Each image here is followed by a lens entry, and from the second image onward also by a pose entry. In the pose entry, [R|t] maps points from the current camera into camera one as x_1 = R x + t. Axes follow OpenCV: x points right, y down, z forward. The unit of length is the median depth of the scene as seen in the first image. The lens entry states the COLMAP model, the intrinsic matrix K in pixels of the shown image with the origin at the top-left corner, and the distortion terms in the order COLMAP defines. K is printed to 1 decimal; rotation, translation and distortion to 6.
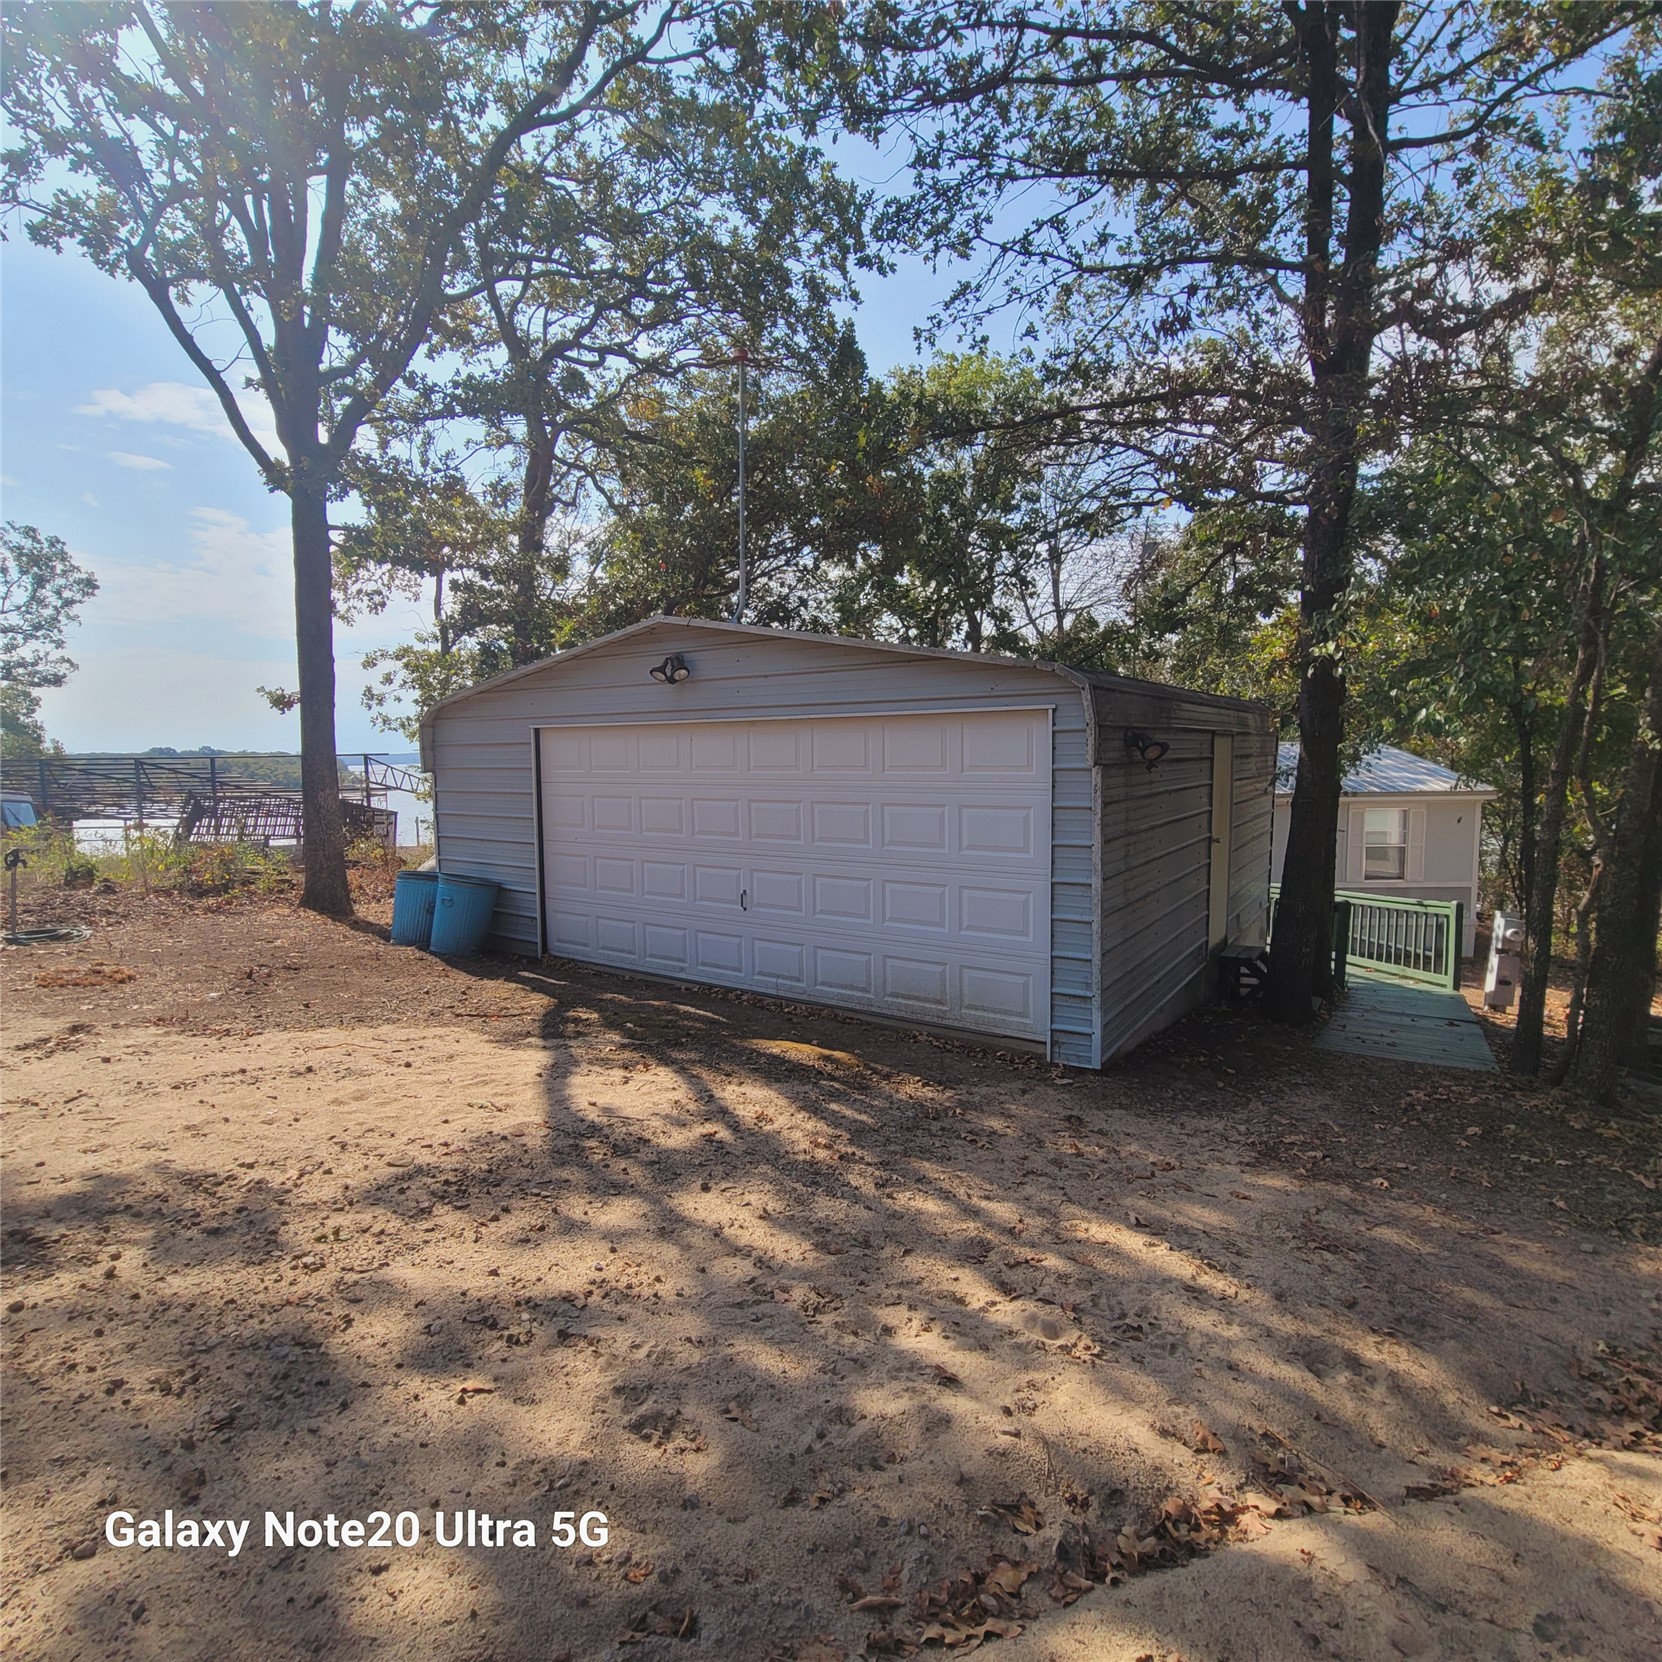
lens RADIAL K [[900.0, 0, 819.1], [0, 900.0, 827.7], [0, 0, 1]] dist [-0.009309, 0.001725]
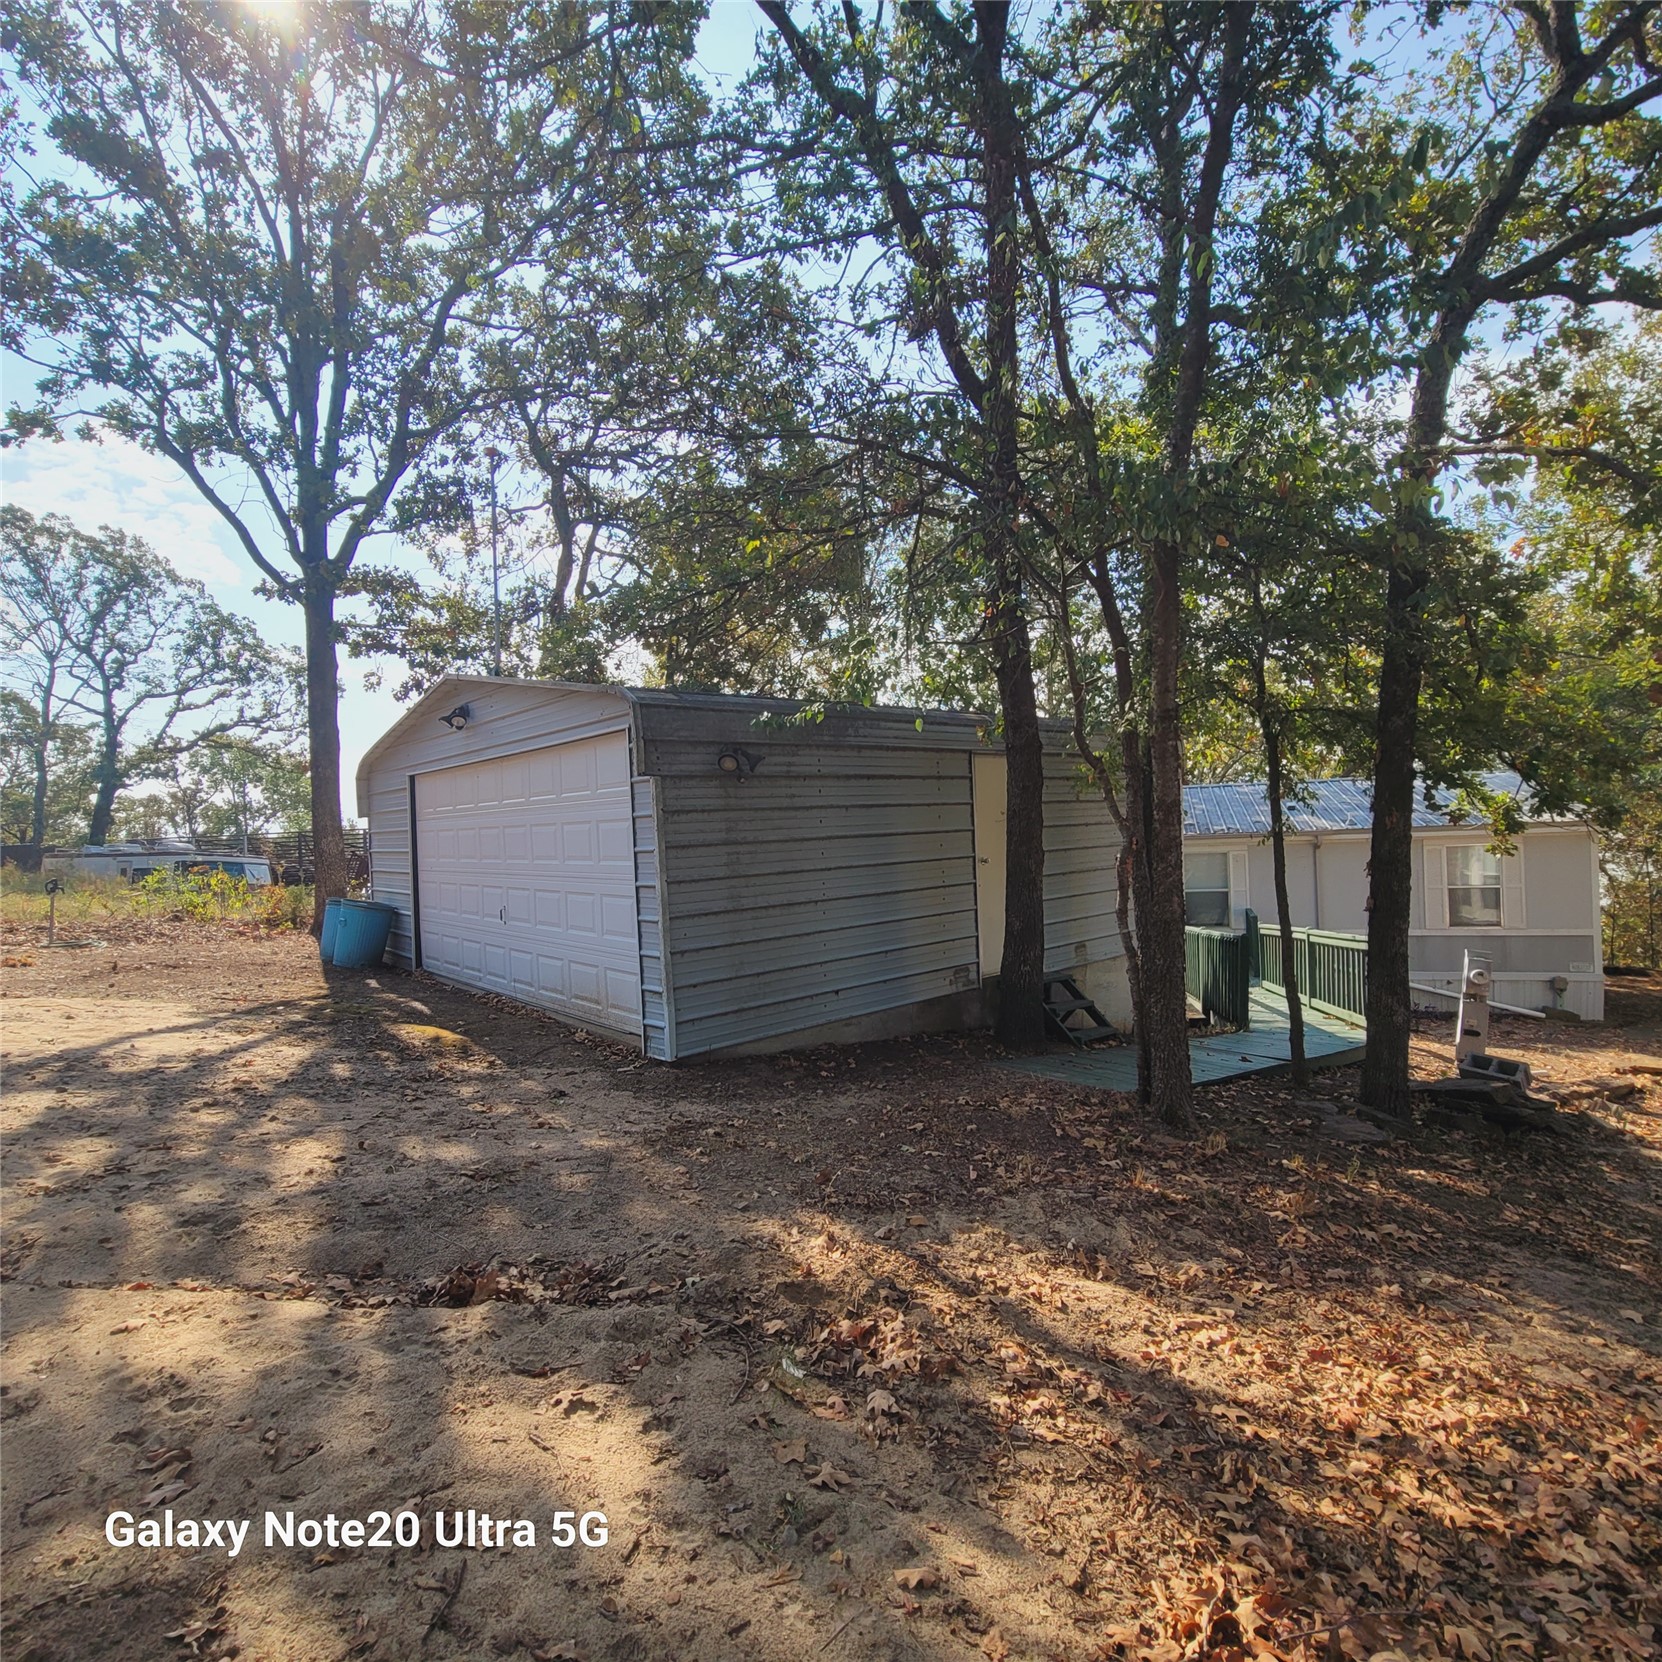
lens RADIAL K [[900.0, 0, 819.1], [0, 900.0, 827.7], [0, 0, 1]] dist [-0.009309, 0.001725]
pose [[0.966026, -0.024558, -0.257277, 0.590024], [0.006043, 0.997349, -0.072511, 0.054373], [0.258376, 0.068492, 0.963613, 0.000716]]
